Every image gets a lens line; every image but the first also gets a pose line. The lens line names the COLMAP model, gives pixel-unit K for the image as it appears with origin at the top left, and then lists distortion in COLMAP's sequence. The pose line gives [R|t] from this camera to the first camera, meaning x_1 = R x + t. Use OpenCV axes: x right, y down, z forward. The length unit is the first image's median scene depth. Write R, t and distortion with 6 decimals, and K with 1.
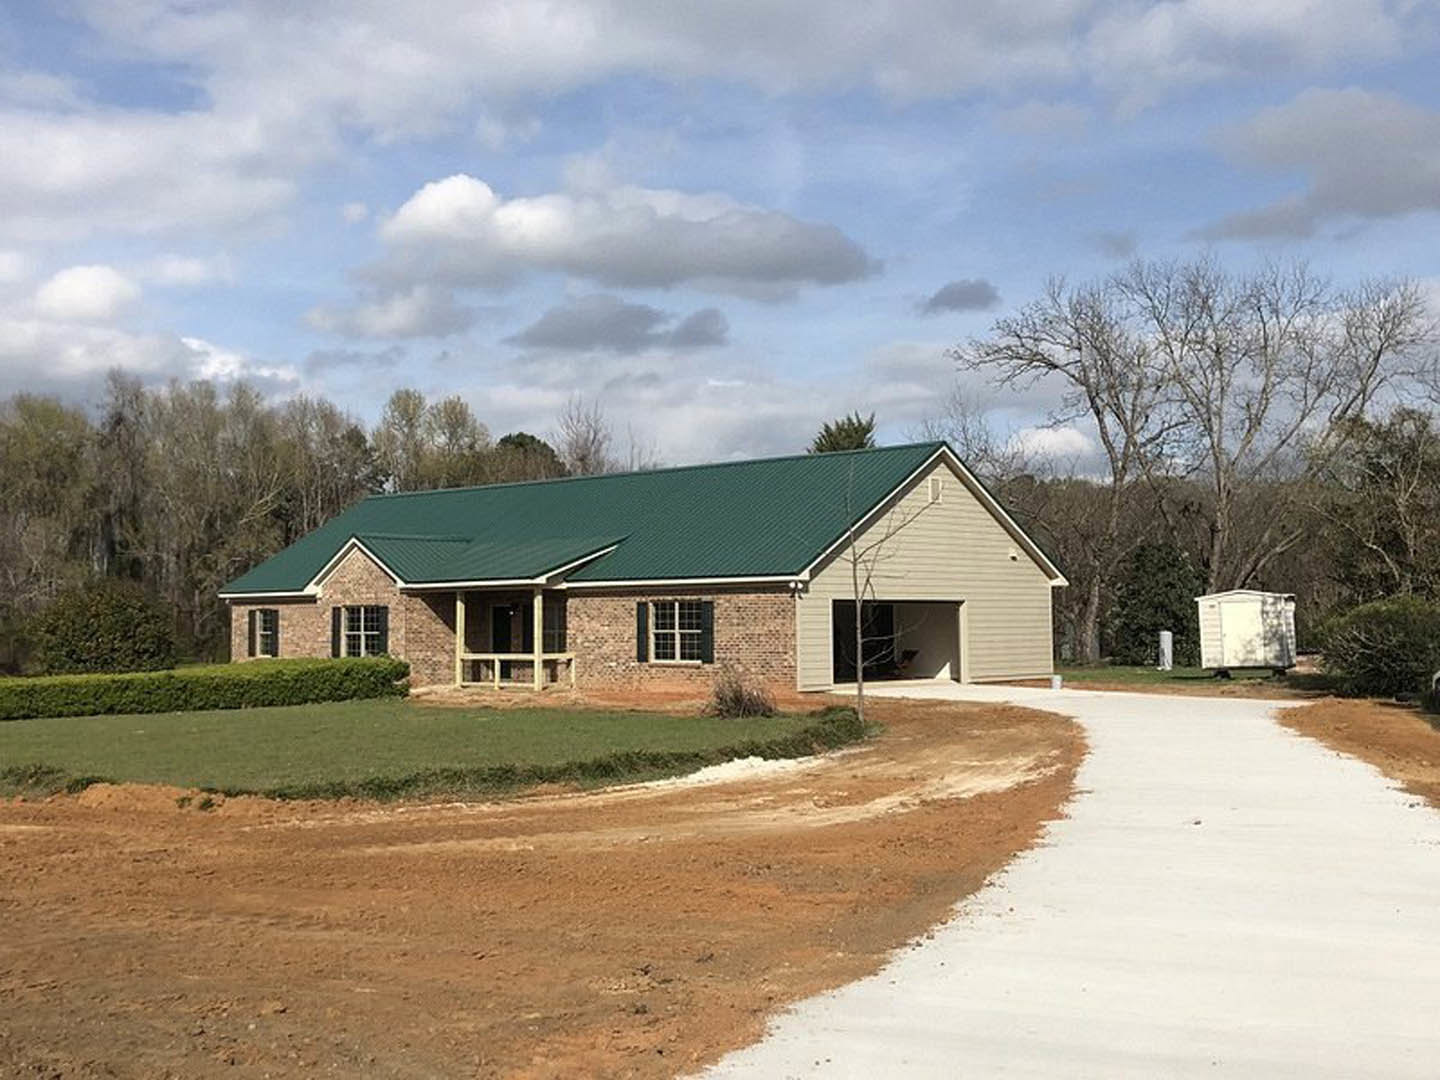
lens RADIAL K [[1582.1, 0, 720.0], [0, 1582.1, 540.0], [0, 0, 1]] dist [0.153843, -0.634090]
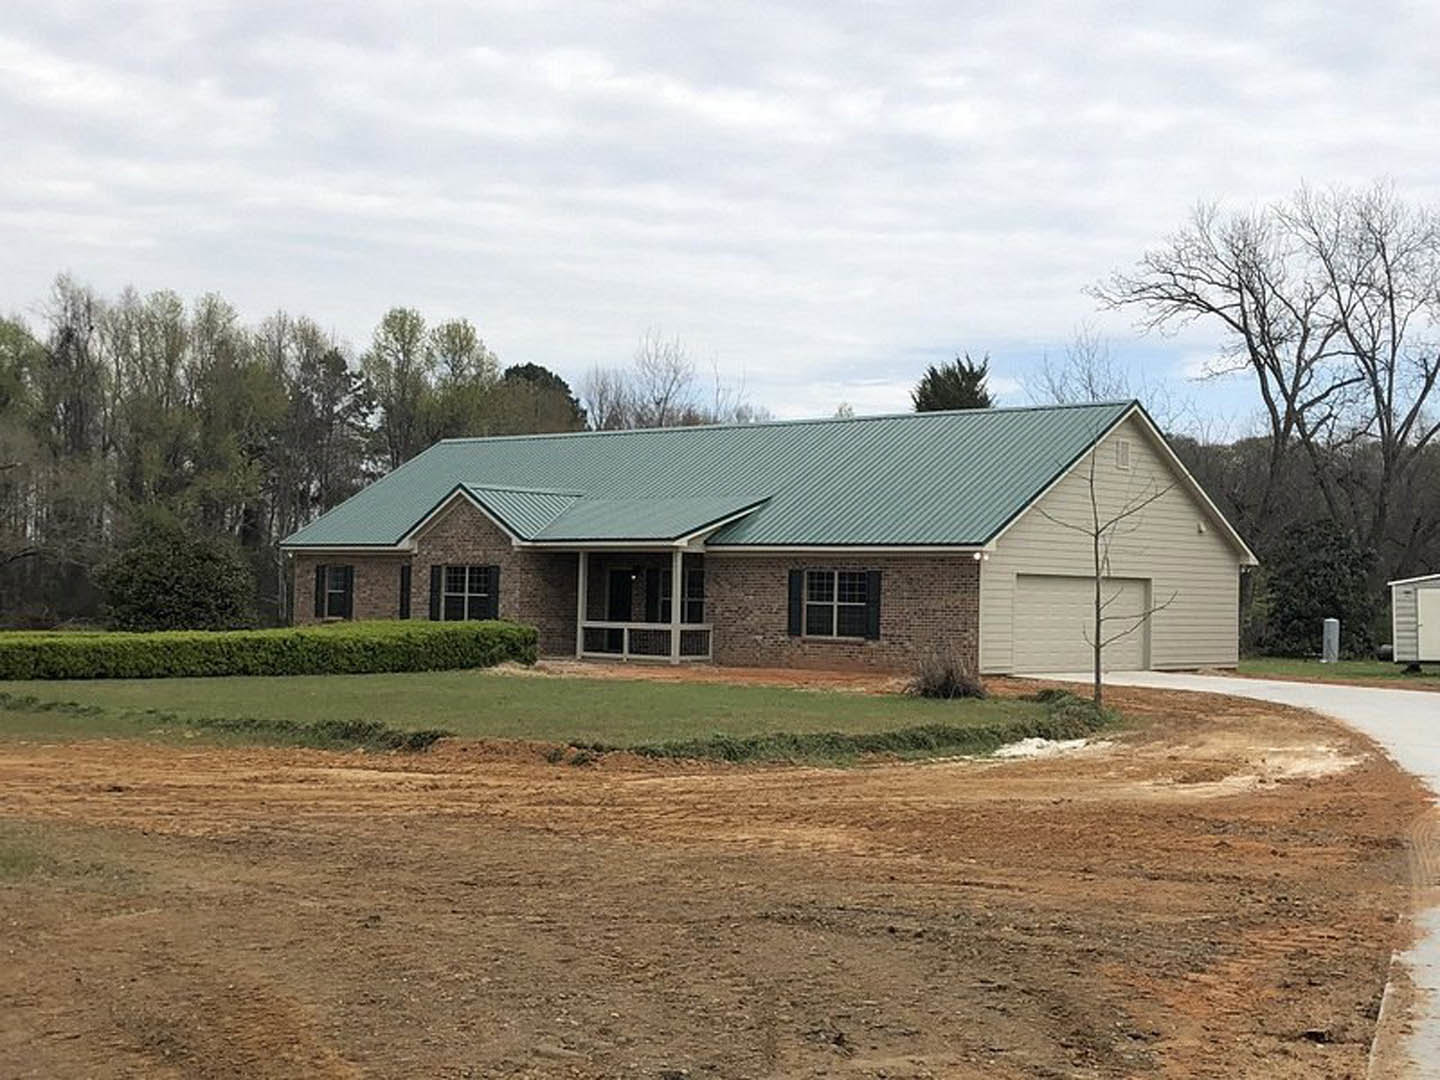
lens RADIAL K [[1893.7, 0, 715.5], [0, 1893.7, 569.8], [0, 0, 1]] dist [0.224526, -1.116575]
pose [[0.999568, 0.029191, -0.003509, -0.079326], [-0.029029, 0.998787, 0.039778, -0.002352], [0.004666, -0.039659, 0.999202, -0.070290]]
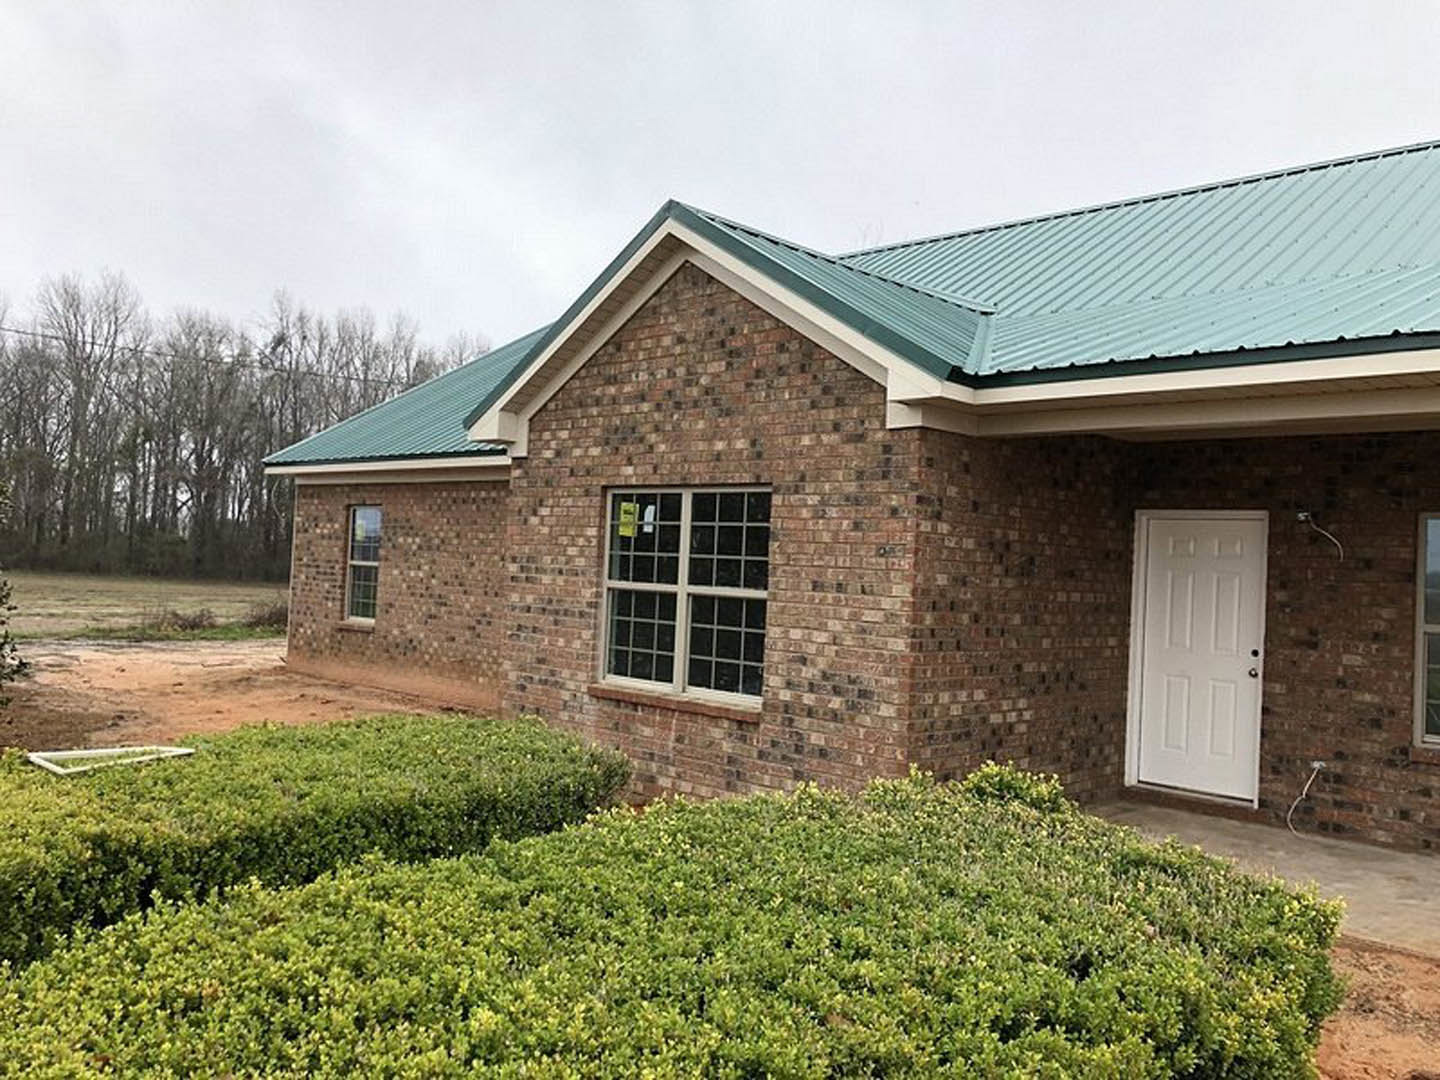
lens RADIAL K [[1228.7, 0, 720.6], [0, 1228.7, 566.4], [0, 0, 1]] dist [0.005811, 0.000801]
pose [[0.997813, 0.054740, -0.037045, -0.207386], [-0.052734, 0.997195, 0.053124, 0.042772], [0.039849, -0.051054, 0.997901, 0.784661]]
